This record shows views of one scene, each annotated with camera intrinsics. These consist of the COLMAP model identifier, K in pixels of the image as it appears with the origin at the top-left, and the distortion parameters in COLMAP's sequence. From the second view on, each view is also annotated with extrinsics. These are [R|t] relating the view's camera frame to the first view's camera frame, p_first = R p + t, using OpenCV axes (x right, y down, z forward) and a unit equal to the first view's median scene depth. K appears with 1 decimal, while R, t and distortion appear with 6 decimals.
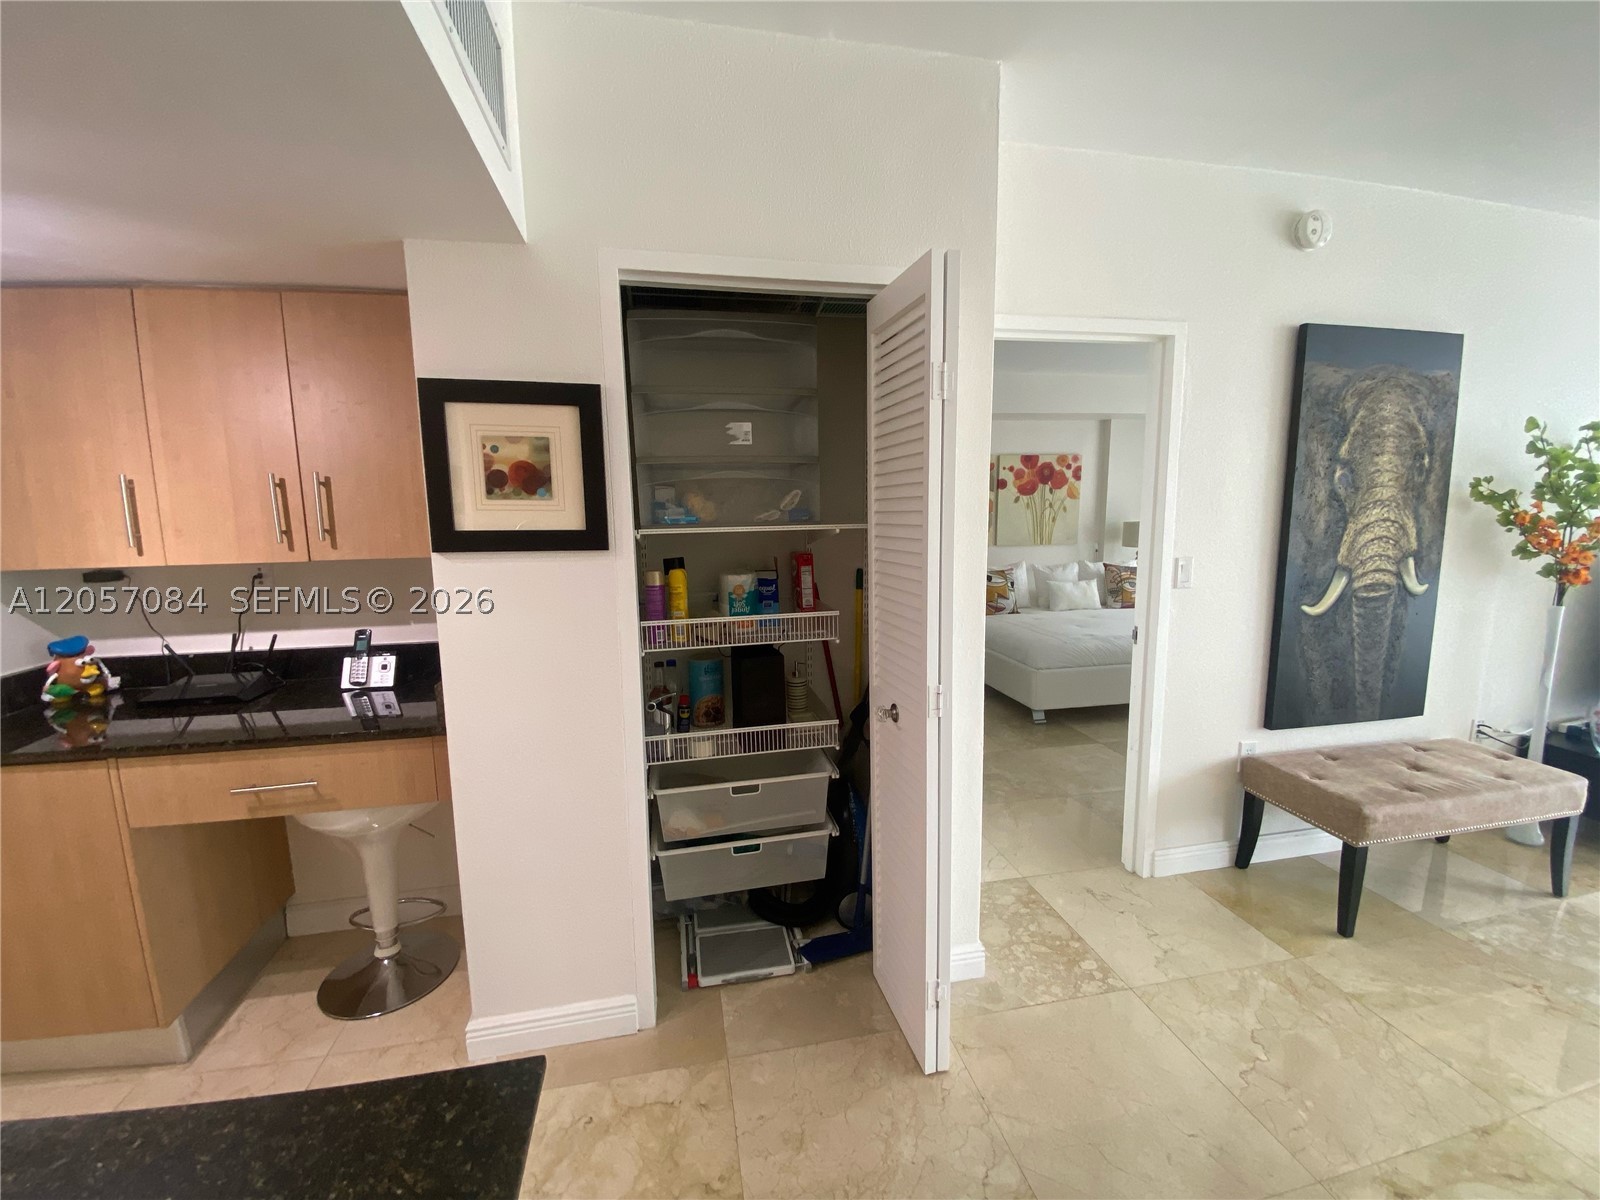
lens RADIAL K [[648.4, 0, 793.1], [0, 648.4, 601.2], [0, 0, 1]] dist [0.020972, -0.019252]
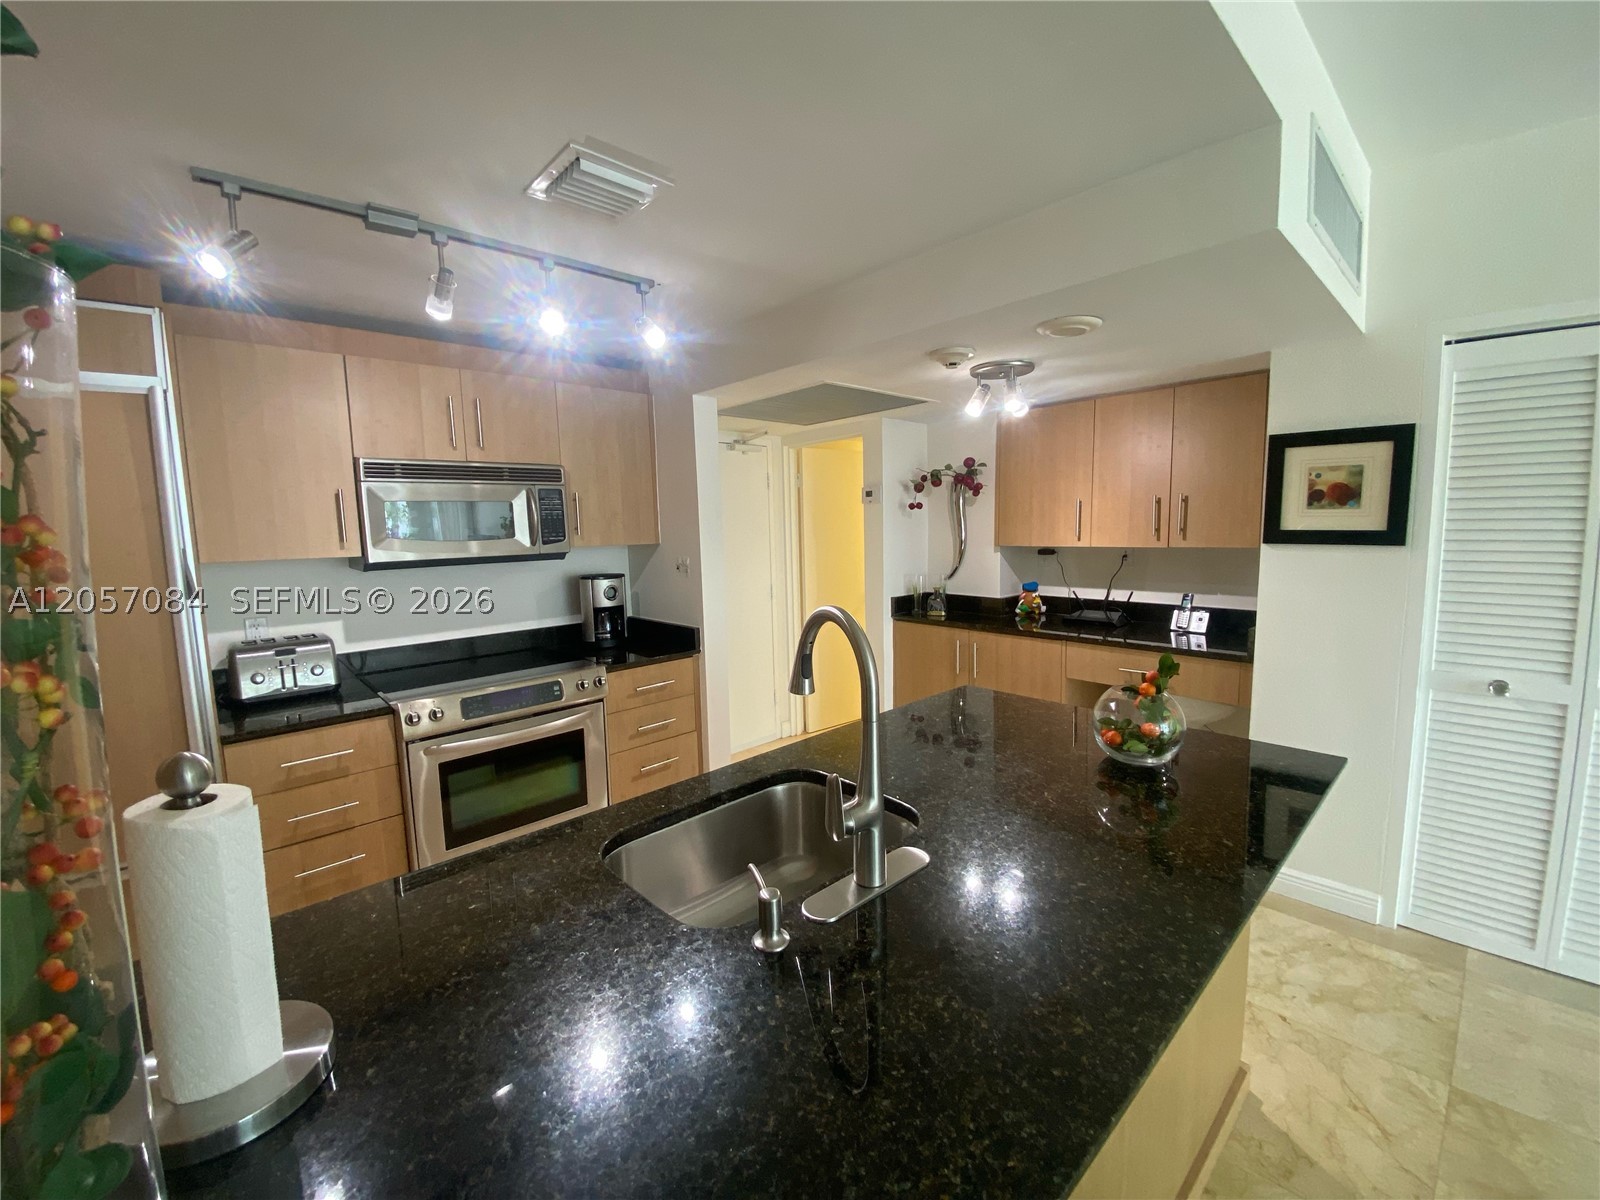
lens RADIAL K [[648.4, 0, 795.2], [0, 648.4, 597.5], [0, 0, 1]] dist [0.020972, -0.019252]
pose [[0.523217, 0.099766, -0.846340, 0.122435], [-0.102726, 0.993266, 0.053579, 0.051255], [0.845986, 0.058908, 0.529942, -0.468601]]
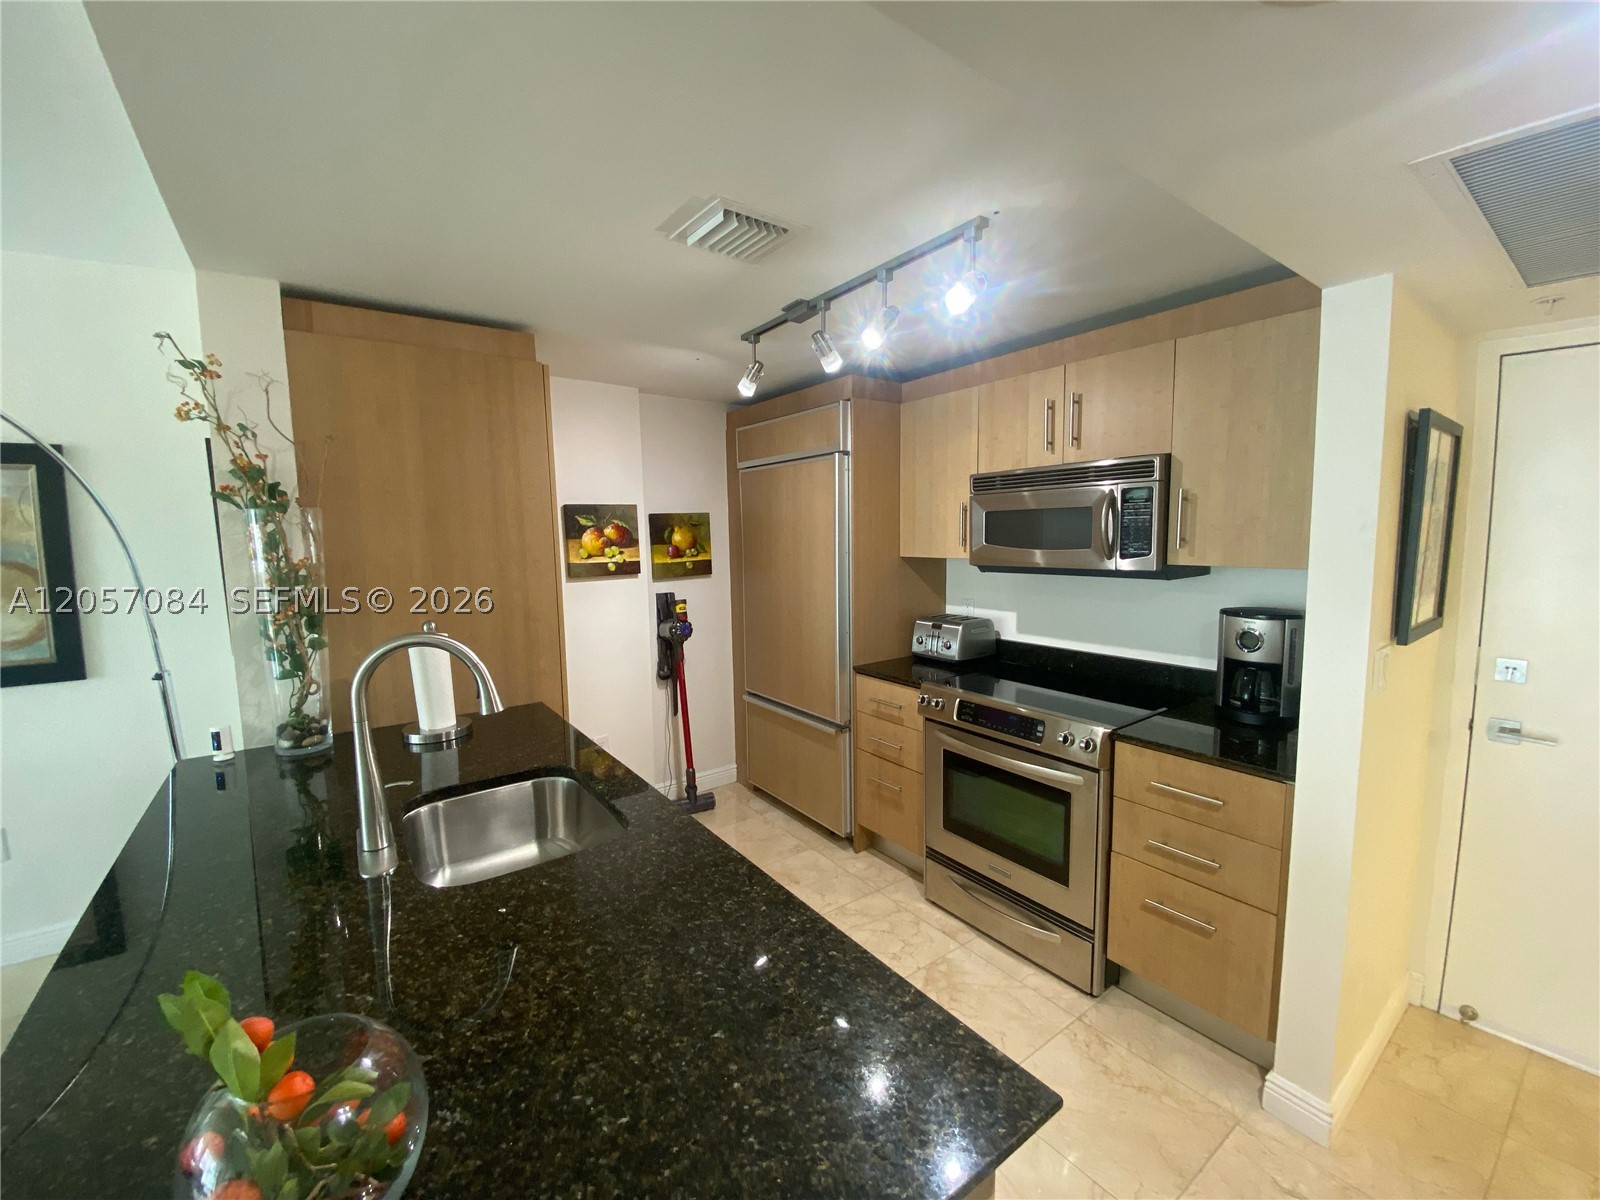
lens RADIAL K [[648.4, 0, 789.6], [0, 648.4, 598.1], [0, 0, 1]] dist [0.020972, -0.019252]
pose [[-0.907077, 0.075120, -0.414209, -0.278359], [-0.027464, 0.971293, 0.236296, -0.078868], [0.420069, 0.225714, -0.878974, 0.348775]]
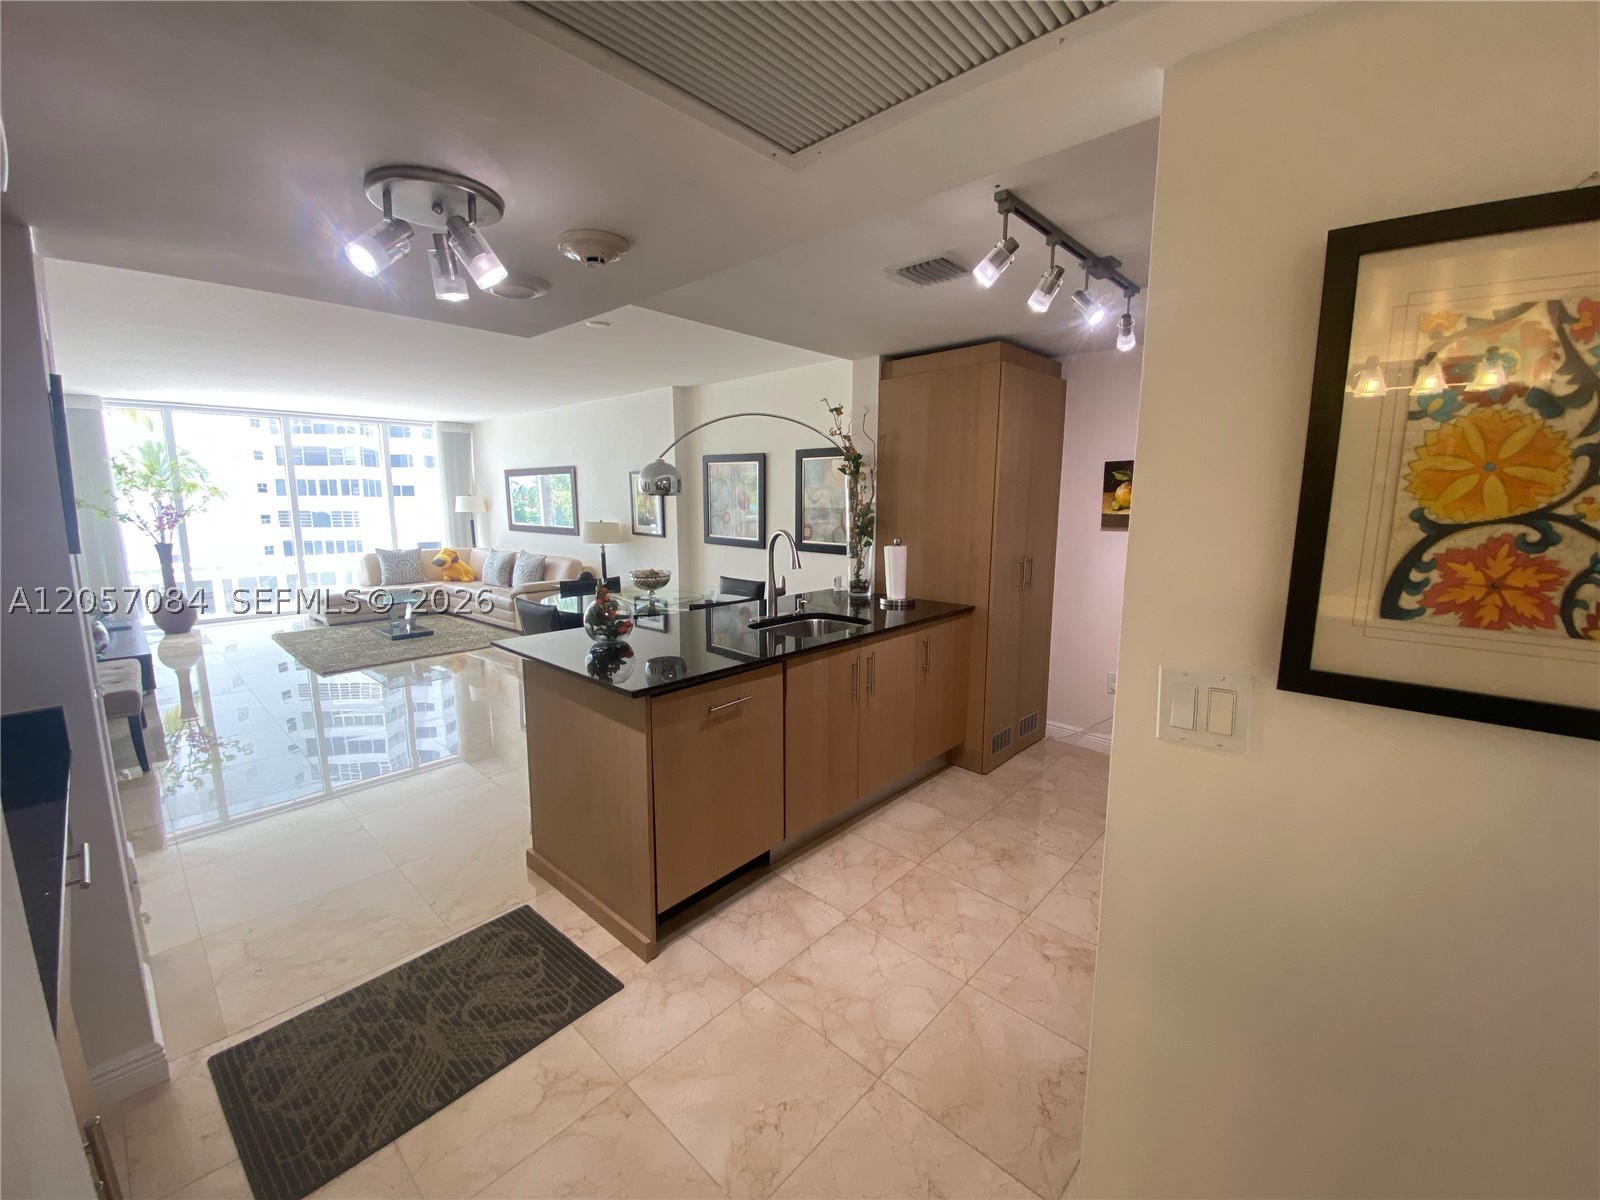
lens RADIAL K [[648.4, 0, 800.4], [0, 648.4, 602.5], [0, 0, 1]] dist [0.020972, -0.019252]
pose [[-0.589291, -0.109270, 0.800498, -1.212387], [0.124335, 0.966743, 0.223493, -0.051424], [-0.798296, 0.231232, -0.556106, 0.438491]]
